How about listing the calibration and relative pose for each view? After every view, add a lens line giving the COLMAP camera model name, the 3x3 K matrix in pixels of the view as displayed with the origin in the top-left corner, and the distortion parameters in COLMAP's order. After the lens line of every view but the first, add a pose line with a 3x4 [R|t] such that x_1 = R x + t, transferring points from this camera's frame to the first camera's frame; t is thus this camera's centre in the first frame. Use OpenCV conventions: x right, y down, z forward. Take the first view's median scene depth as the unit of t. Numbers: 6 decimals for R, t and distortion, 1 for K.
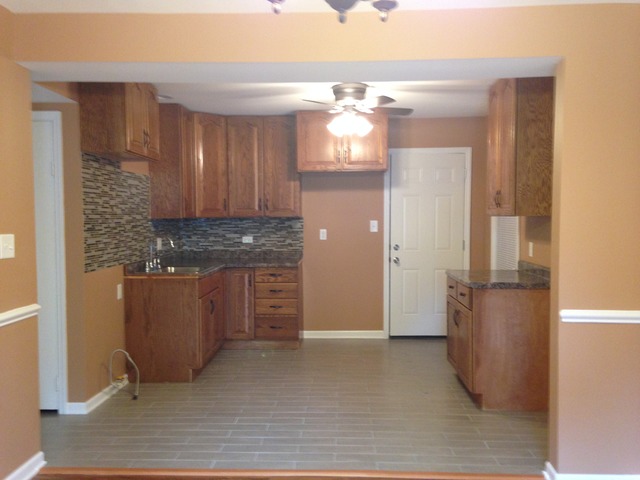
lens RADIAL K [[575.3, 0, 320.0], [0, 575.3, 240.0], [0, 0, 1]] dist [0.181045, -0.285818]
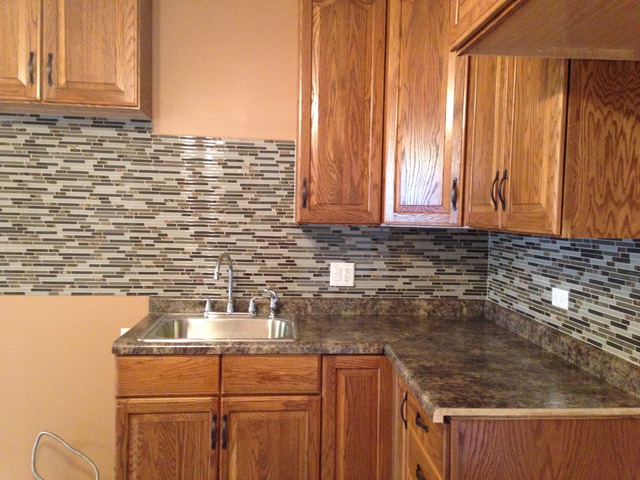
lens RADIAL K [[575.3, 0, 320.0], [0, 575.3, 240.0], [0, 0, 1]] dist [0.181045, -0.285818]
pose [[0.123230, 0.058266, -0.990666, 0.242247], [-0.070420, 0.996272, 0.049836, -0.051744], [0.989876, 0.063621, 0.126874, 1.019306]]
